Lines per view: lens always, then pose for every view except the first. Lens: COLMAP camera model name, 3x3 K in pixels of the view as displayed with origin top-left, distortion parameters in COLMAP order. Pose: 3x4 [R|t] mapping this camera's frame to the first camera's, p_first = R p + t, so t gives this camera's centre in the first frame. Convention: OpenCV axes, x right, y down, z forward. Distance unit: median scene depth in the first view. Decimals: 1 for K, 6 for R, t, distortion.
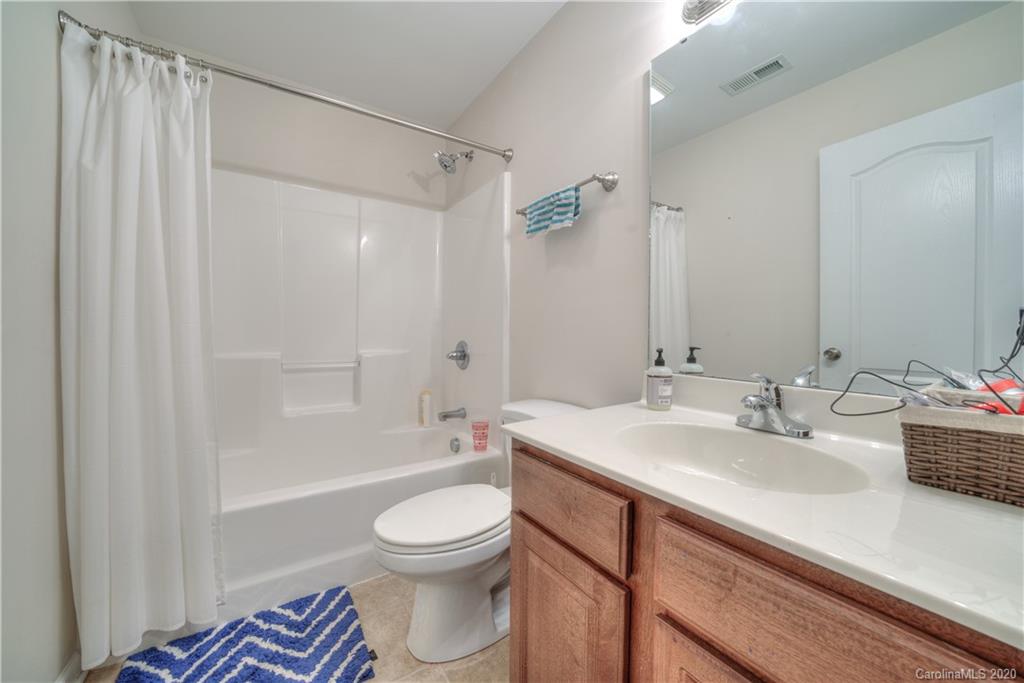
lens RADIAL K [[374.5, 0, 516.7], [0, 374.5, 341.3], [0, 0, 1]] dist [-0.020798, 0.000391]
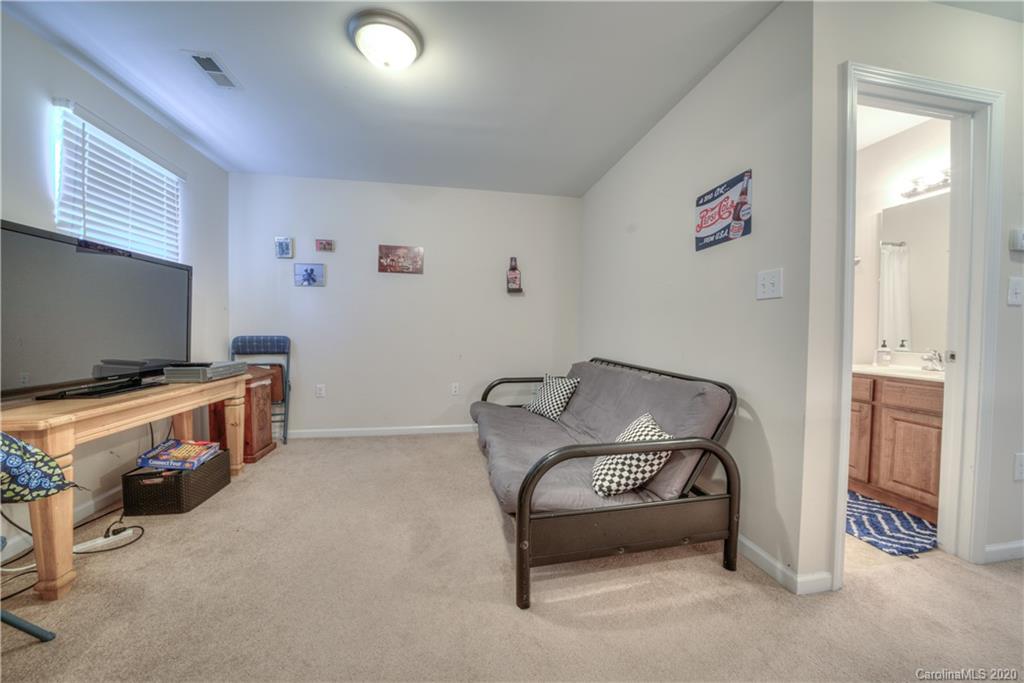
lens RADIAL K [[374.5, 0, 516.7], [0, 374.5, 341.3], [0, 0, 1]] dist [-0.020798, 0.000391]
pose [[0.914626, 0.012272, -0.404115, -0.835216], [-0.006083, 0.999844, 0.016595, 0.001558], [0.404255, -0.012720, 0.914558, -2.139599]]
